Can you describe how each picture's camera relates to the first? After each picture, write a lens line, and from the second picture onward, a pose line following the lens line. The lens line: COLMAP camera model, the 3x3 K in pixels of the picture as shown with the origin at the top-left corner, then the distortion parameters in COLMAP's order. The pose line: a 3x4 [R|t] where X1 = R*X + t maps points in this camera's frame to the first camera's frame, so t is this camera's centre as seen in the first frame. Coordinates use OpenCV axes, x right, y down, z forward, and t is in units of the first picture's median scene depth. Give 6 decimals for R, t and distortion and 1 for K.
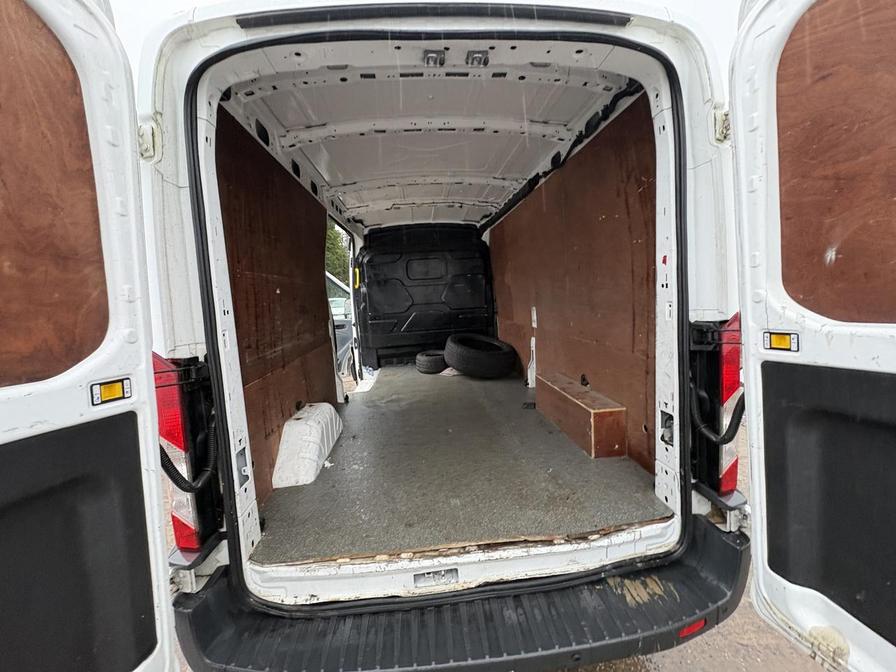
lens RADIAL K [[371.0, 0, 446.2], [0, 371.0, 337.2], [0, 0, 1]] dist [-0.000299, 0.000014]
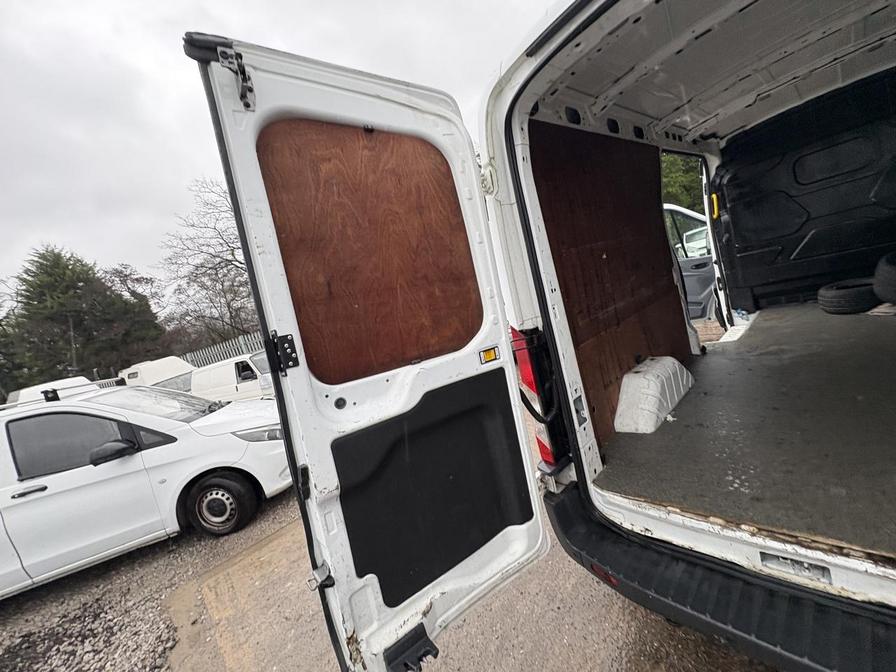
lens RADIAL K [[371.0, 0, 446.5], [0, 371.0, 336.2], [0, 0, 1]] dist [-0.000299, 0.000014]
pose [[0.599039, -0.022584, -0.800401, 0.155626], [0.140245, 0.987110, 0.077110, -0.048357], [0.788342, -0.158444, 0.594484, -0.052268]]
